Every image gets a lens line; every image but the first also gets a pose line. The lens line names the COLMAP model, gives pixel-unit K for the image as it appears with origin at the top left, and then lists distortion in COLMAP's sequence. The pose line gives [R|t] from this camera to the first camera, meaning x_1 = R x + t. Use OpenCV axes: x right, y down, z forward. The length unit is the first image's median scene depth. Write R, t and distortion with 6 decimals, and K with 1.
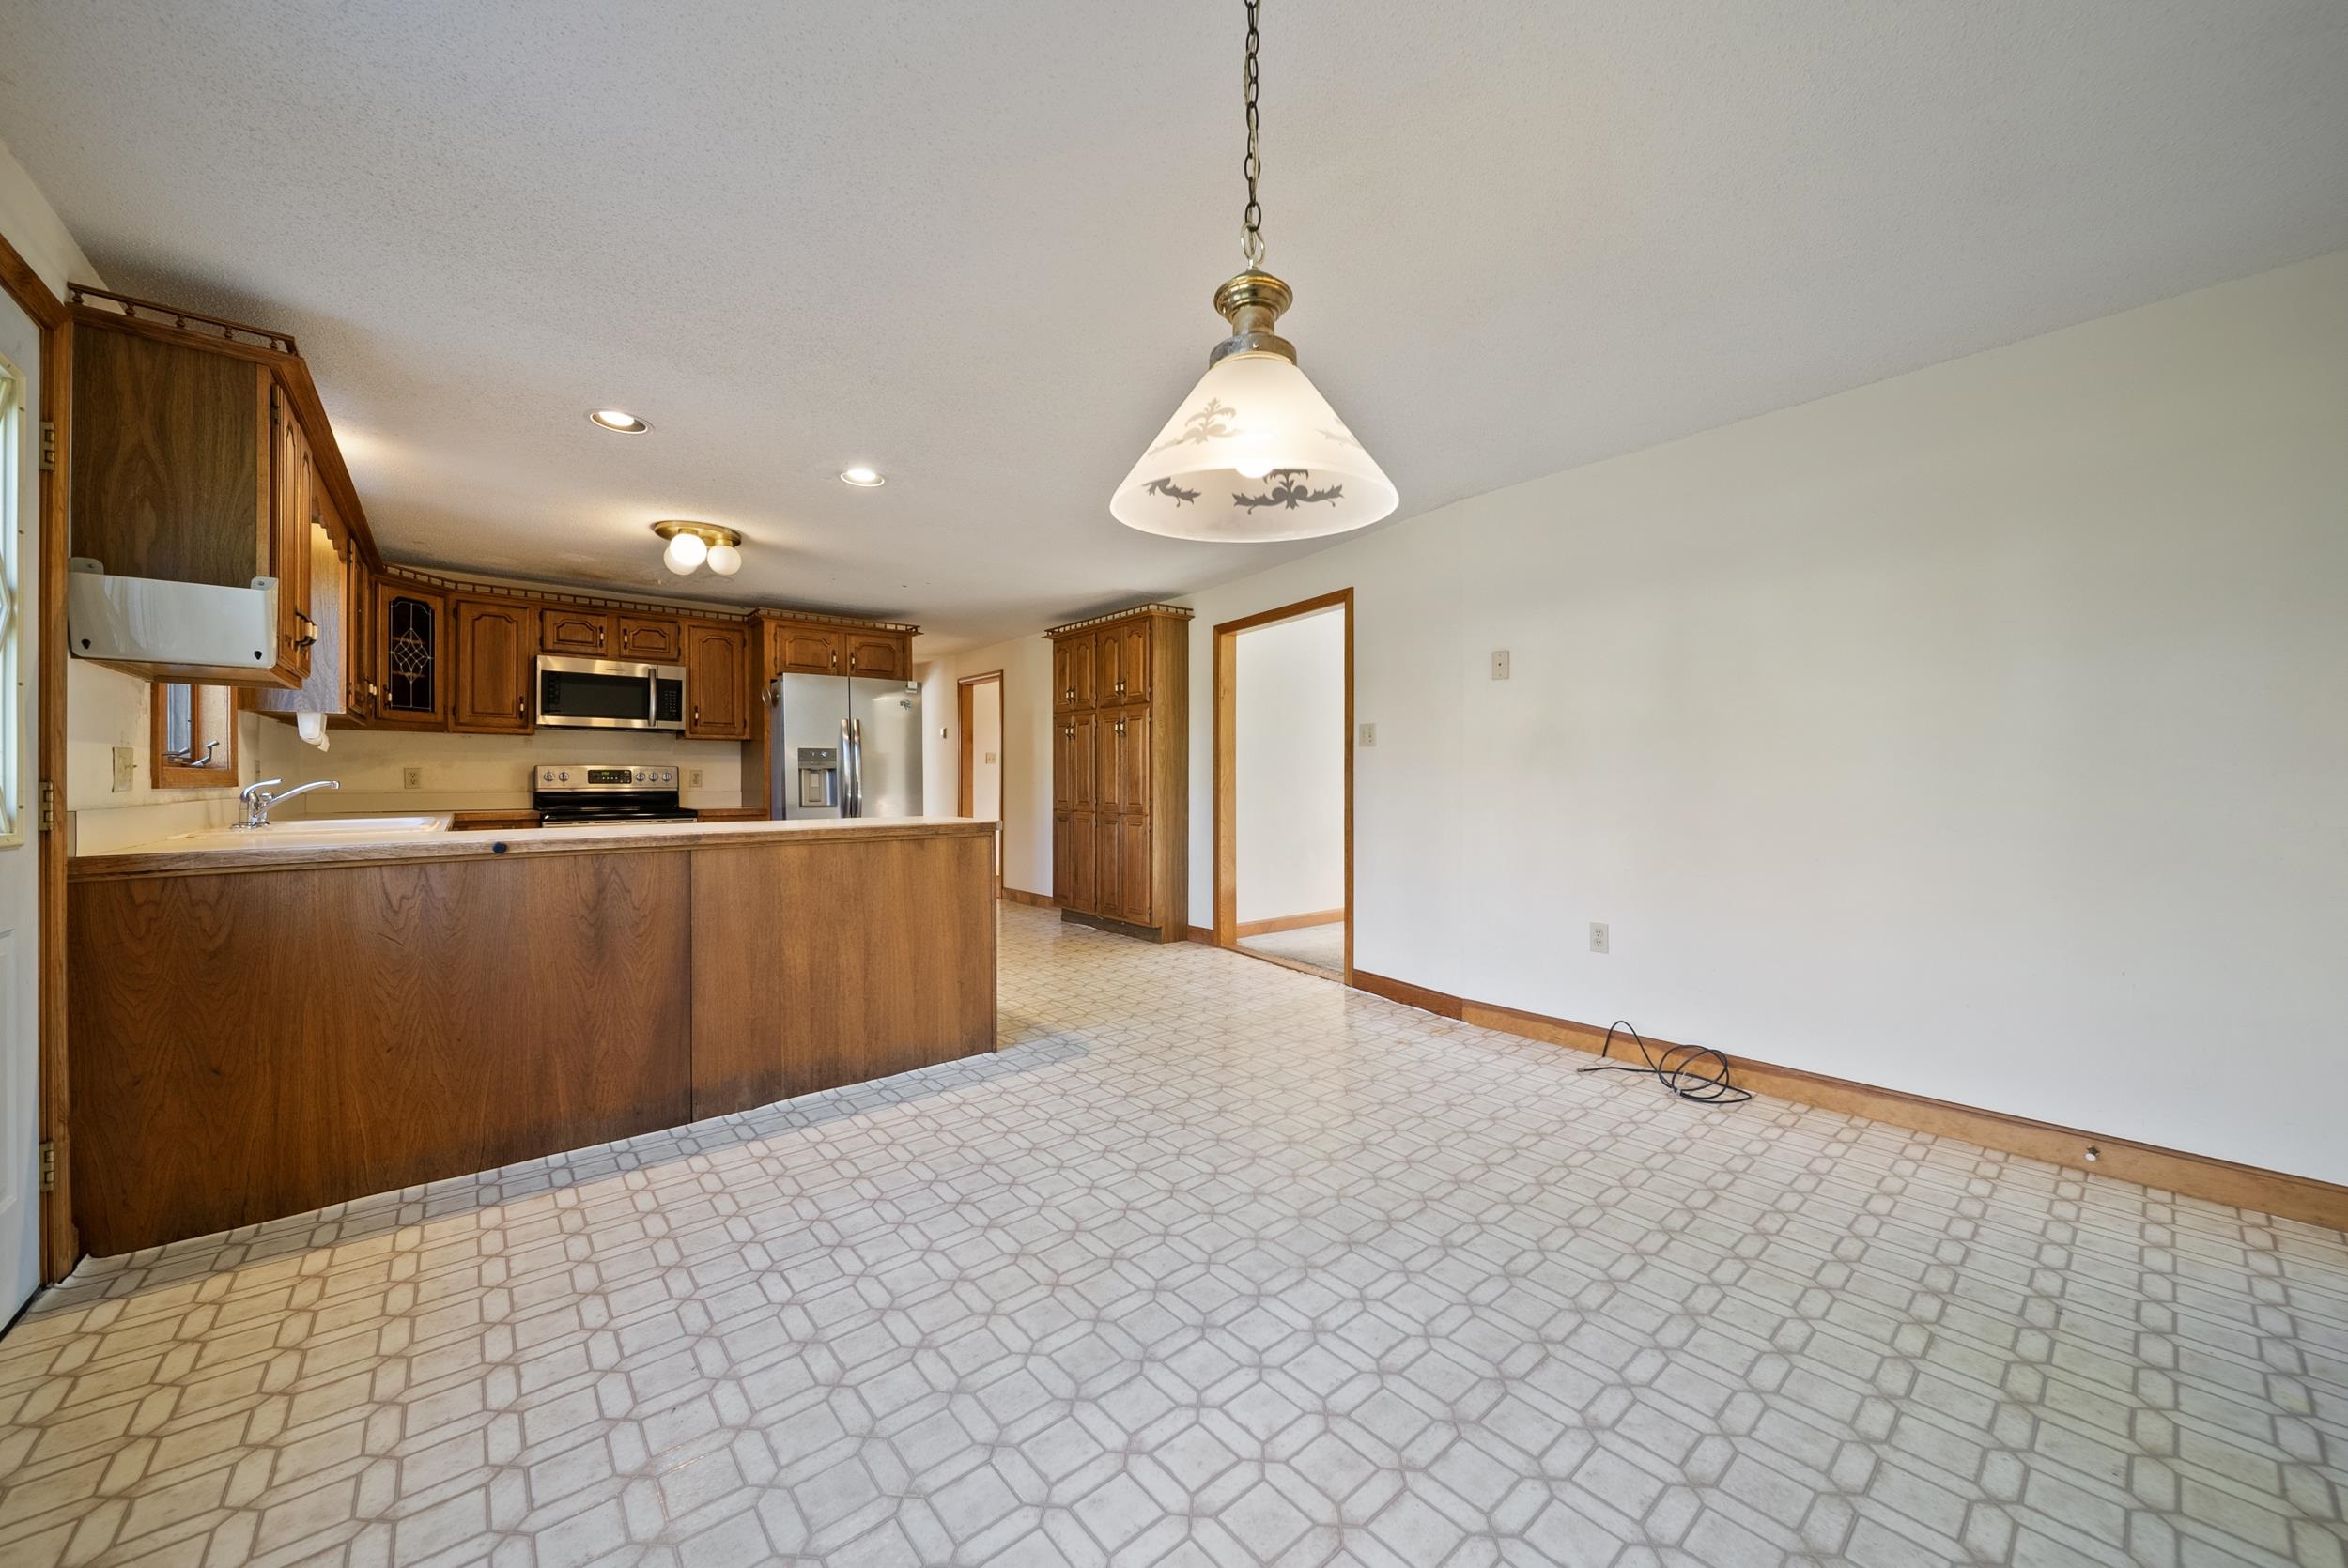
lens RADIAL K [[831.6, 0, 1177.0], [0, 831.6, 787.7], [0, 0, 1]] dist [-0.001939, -0.000633]
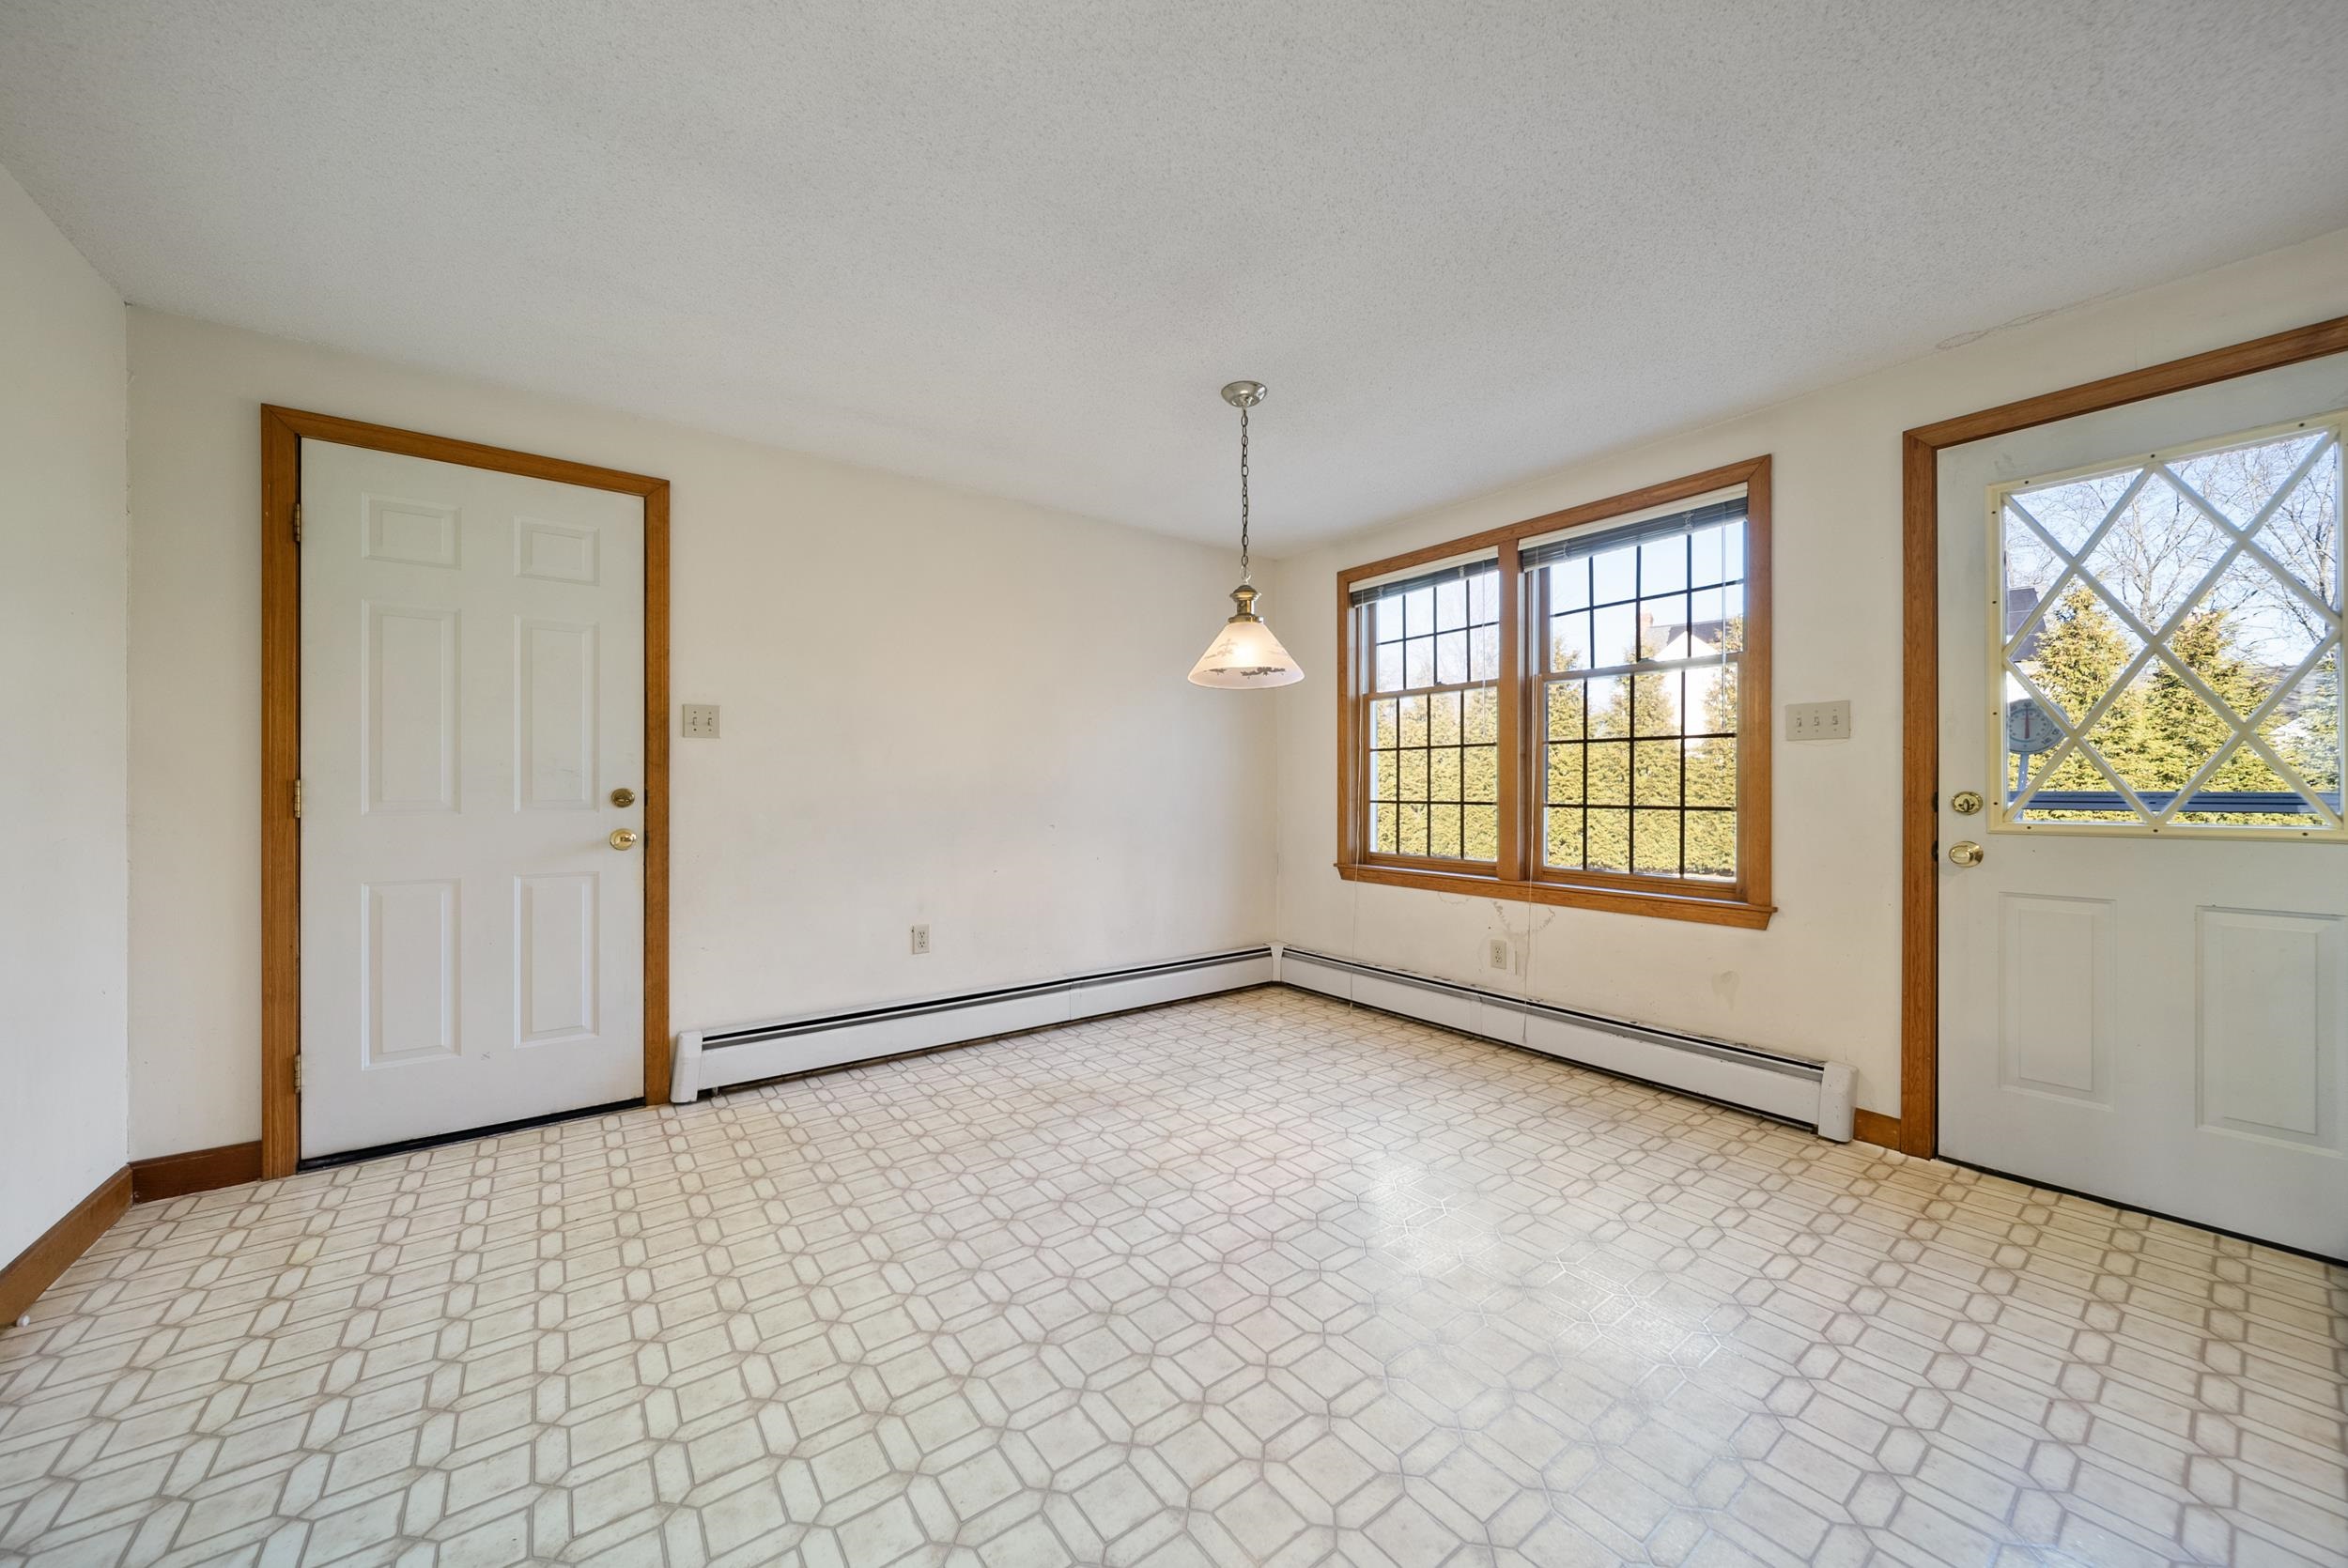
lens RADIAL K [[831.6, 0, 1169.4], [0, 831.6, 788.0], [0, 0, 1]] dist [-0.001939, -0.000633]
pose [[-0.998177, 0.002451, 0.060303, 0.039711], [0.002866, 0.999973, 0.006794, -0.005161], [-0.060284, 0.006954, -0.998157, 0.848852]]
